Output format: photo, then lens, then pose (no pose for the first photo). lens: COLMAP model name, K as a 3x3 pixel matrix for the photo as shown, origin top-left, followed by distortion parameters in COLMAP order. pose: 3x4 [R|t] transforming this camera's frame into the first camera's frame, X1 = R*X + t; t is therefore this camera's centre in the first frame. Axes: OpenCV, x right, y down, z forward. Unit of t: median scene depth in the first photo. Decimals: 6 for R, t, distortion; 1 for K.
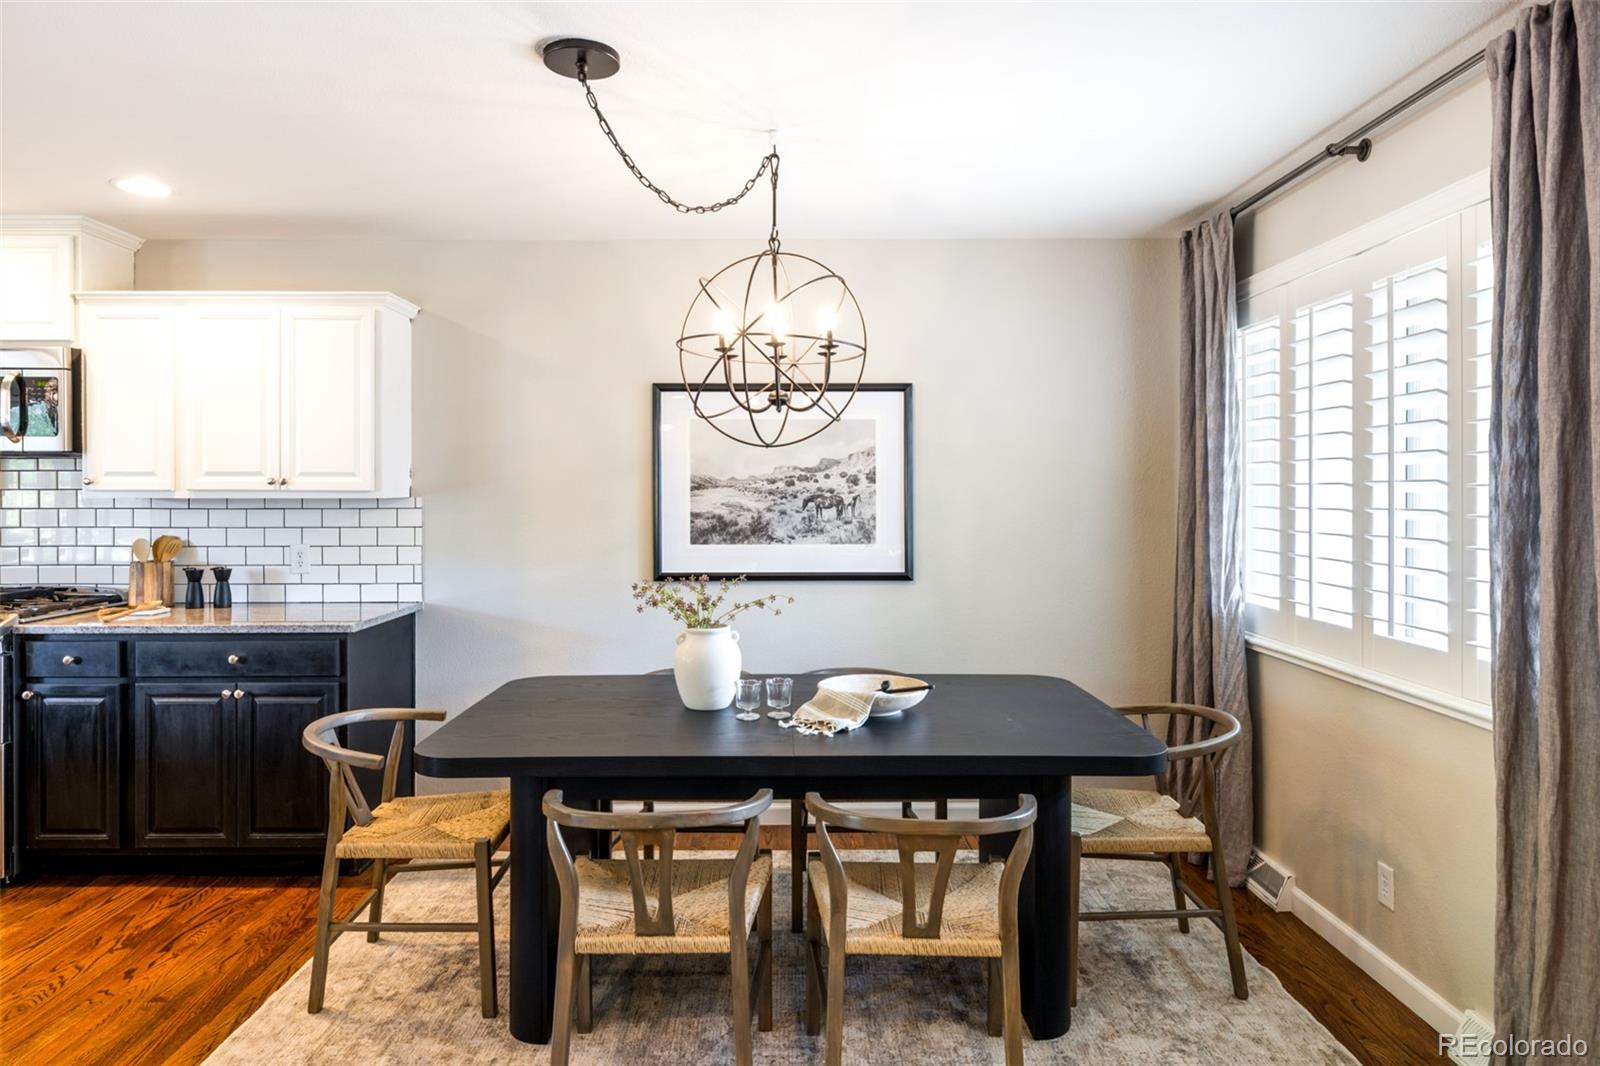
lens RADIAL K [[977.4, 0, 802.7], [0, 977.4, 489.6], [0, 0, 1]] dist [0.005010, -0.002149]
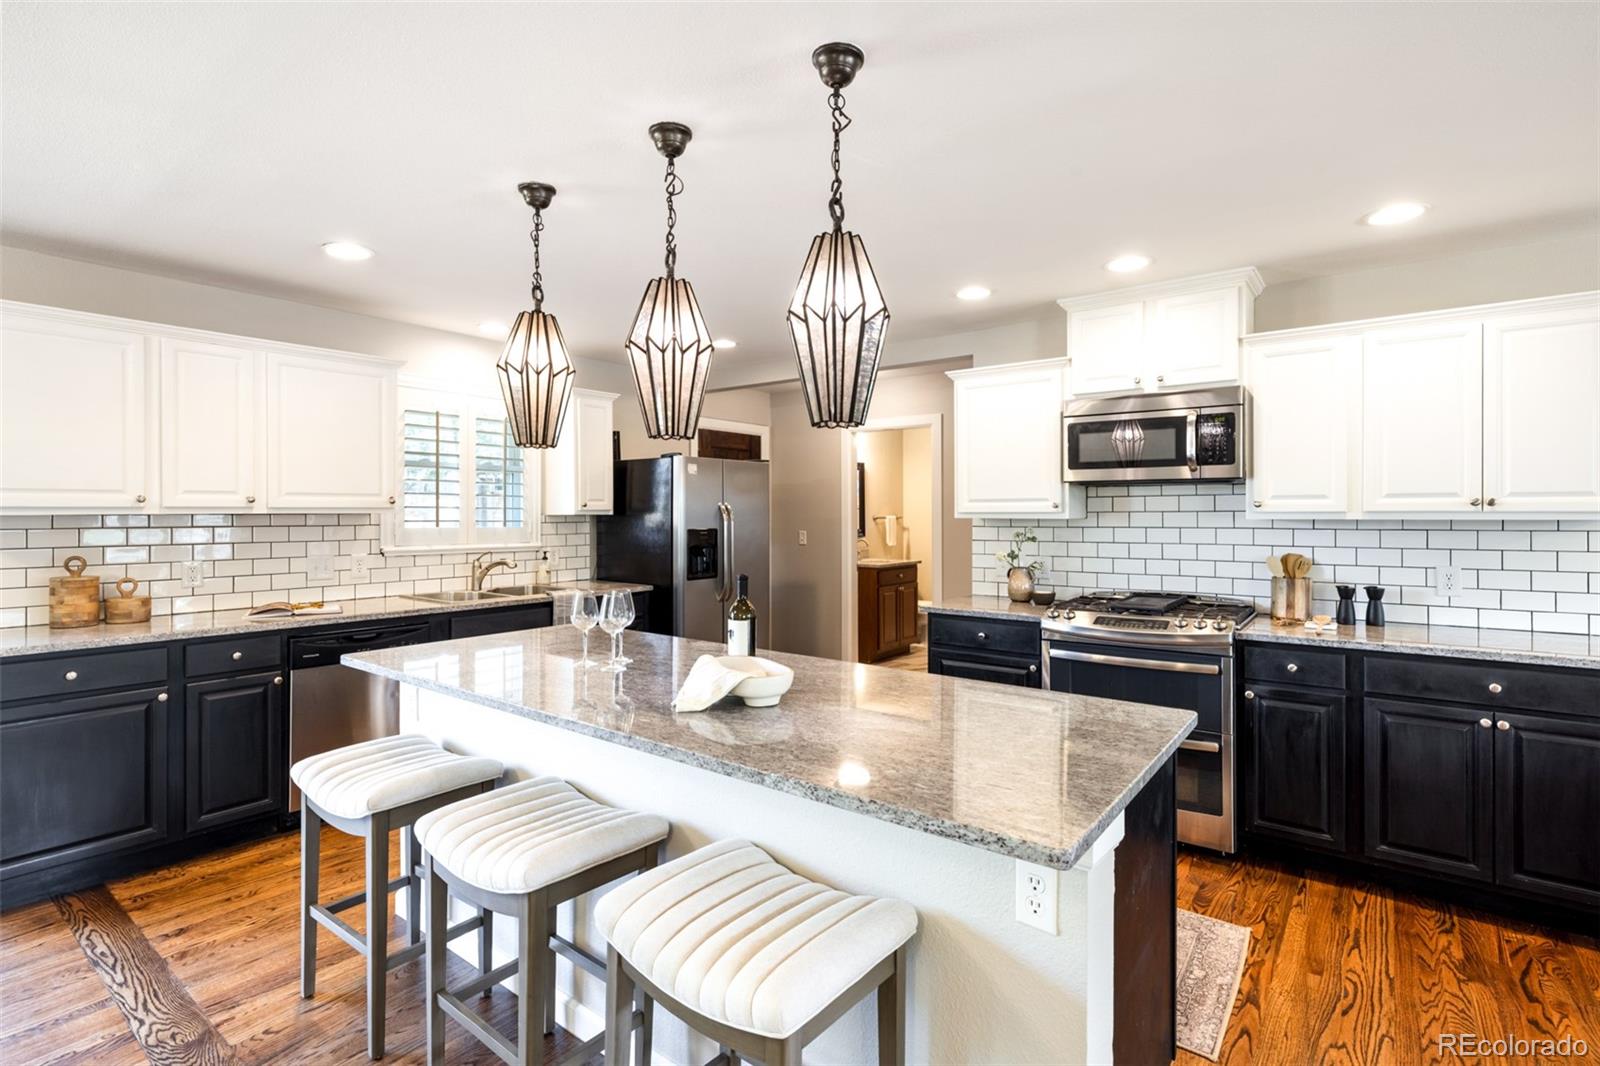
lens RADIAL K [[776.4, 0, 788.2], [0, 776.4, 513.3], [0, 0, 1]] dist [-0.001879, 0.001300]
pose [[0.783718, -0.001749, -0.621115, -0.607899], [0.004332, 0.999987, 0.002651, -0.002555], [0.621102, -0.004768, 0.783715, -0.022207]]
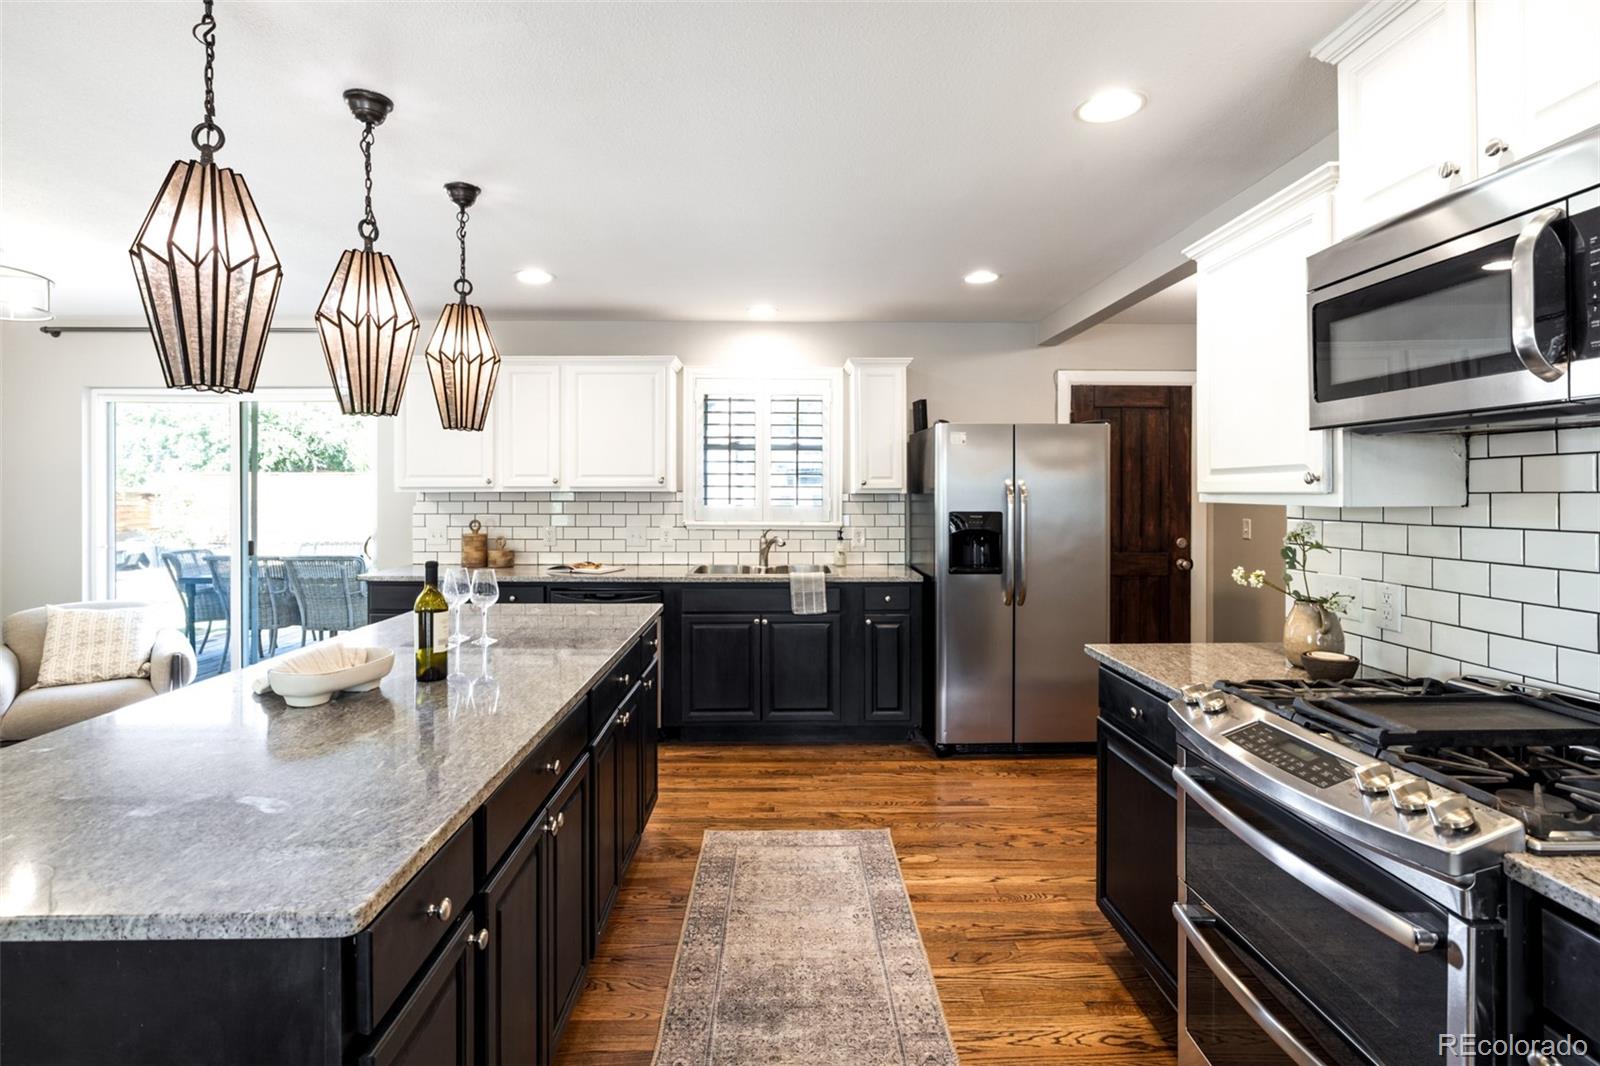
lens RADIAL K [[776.4, 0, 795.9], [0, 776.4, 494.6], [0, 0, 1]] dist [-0.001879, 0.001300]
pose [[0.008402, 0.003378, -0.999959, -0.474450], [0.002289, 0.999992, 0.003398, -0.001039], [0.999962, -0.002317, 0.008394, 0.674213]]
